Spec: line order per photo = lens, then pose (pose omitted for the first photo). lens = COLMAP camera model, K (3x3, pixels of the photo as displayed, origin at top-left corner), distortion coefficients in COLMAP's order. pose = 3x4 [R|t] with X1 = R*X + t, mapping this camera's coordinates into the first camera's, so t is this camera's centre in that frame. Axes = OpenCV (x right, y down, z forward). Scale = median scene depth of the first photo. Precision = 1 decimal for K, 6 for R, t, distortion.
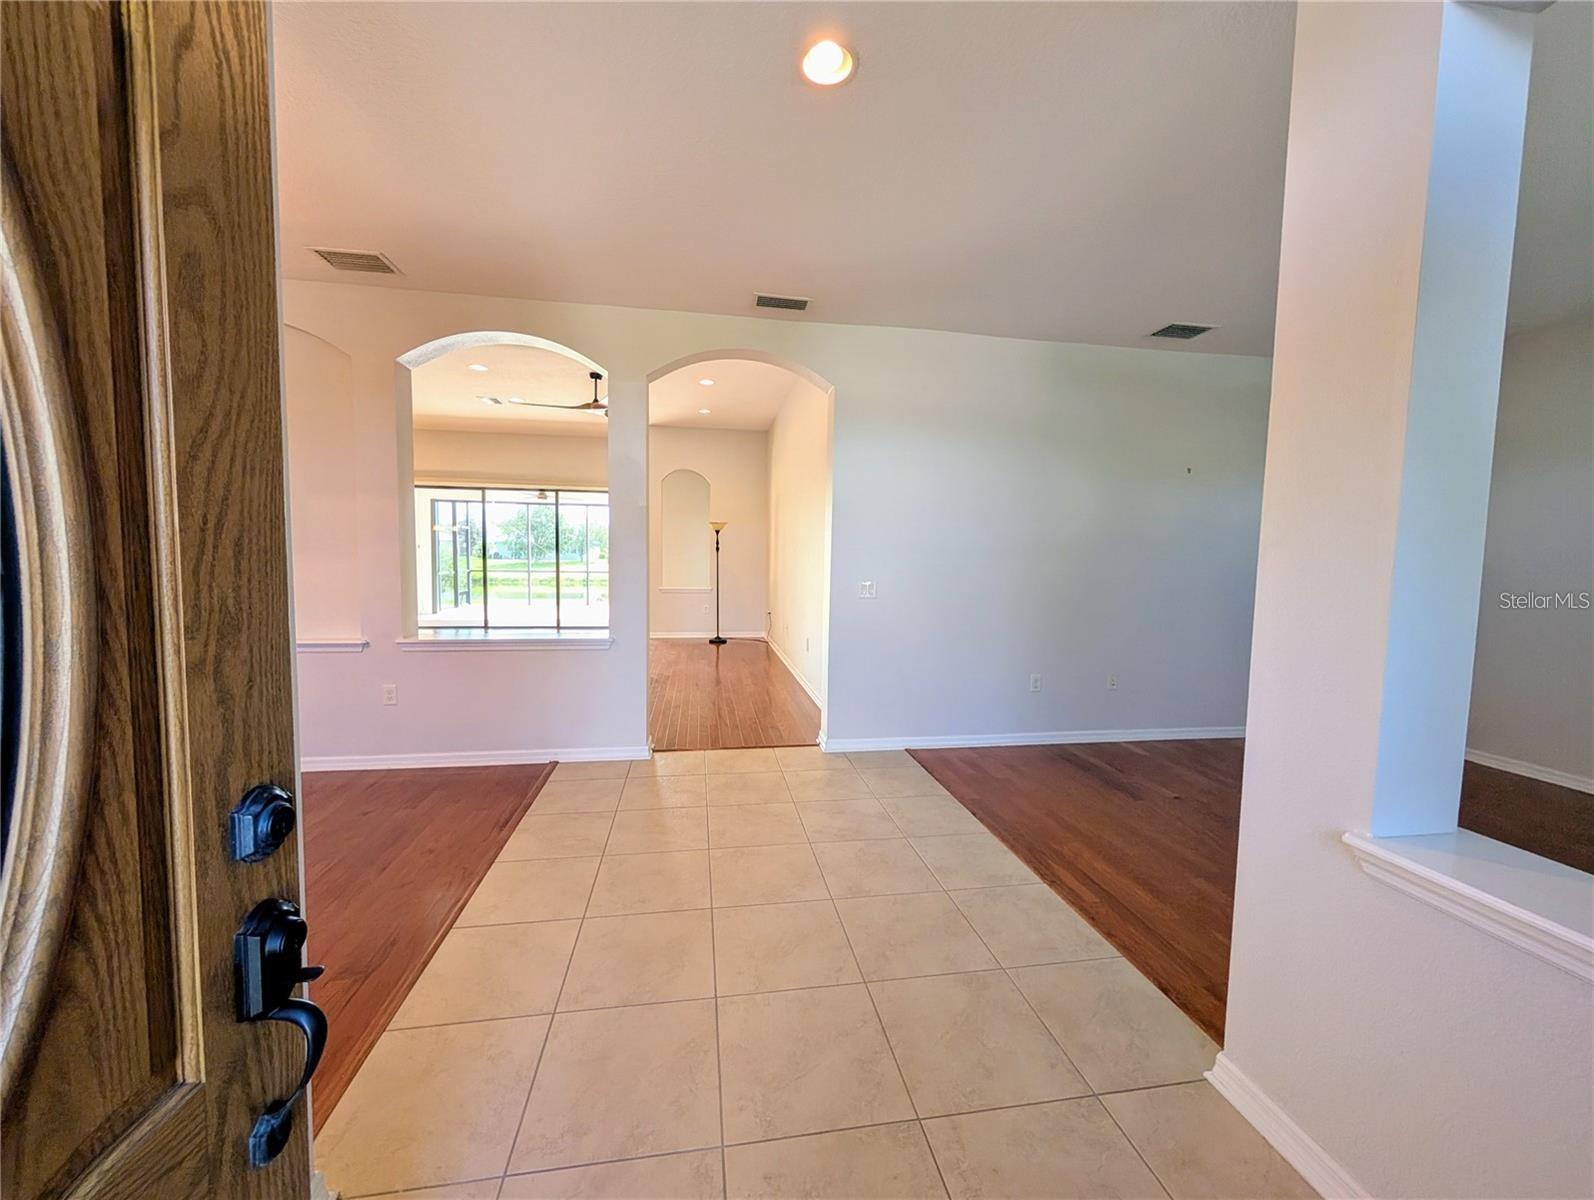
lens RADIAL K [[605.1, 0, 790.6], [0, 605.1, 601.8], [0, 0, 1]] dist [-0.004798, 0.000464]
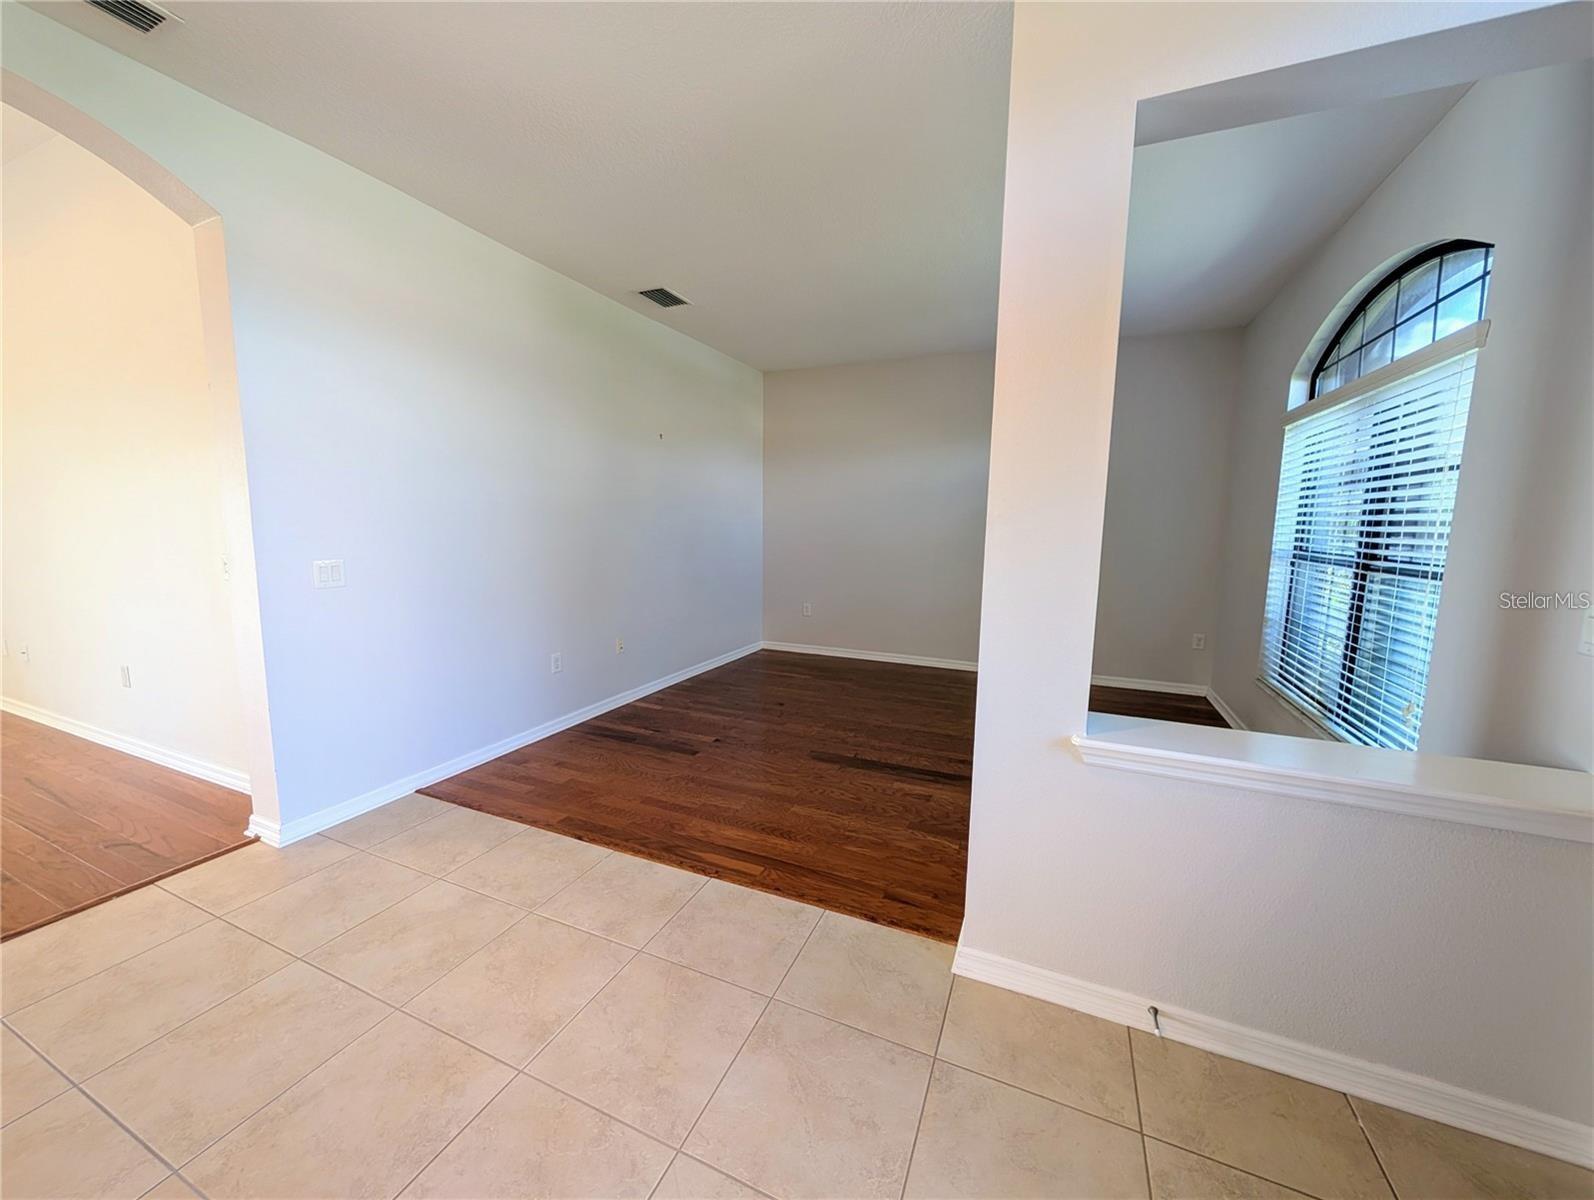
lens RADIAL K [[605.1, 0, 794.9], [0, 605.1, 595.4], [0, 0, 1]] dist [-0.004798, 0.000464]
pose [[0.538541, -0.114623, 0.834767, -0.158863], [0.063112, 0.993408, 0.095690, -0.030640], [-0.840232, 0.001151, 0.542225, 0.264429]]
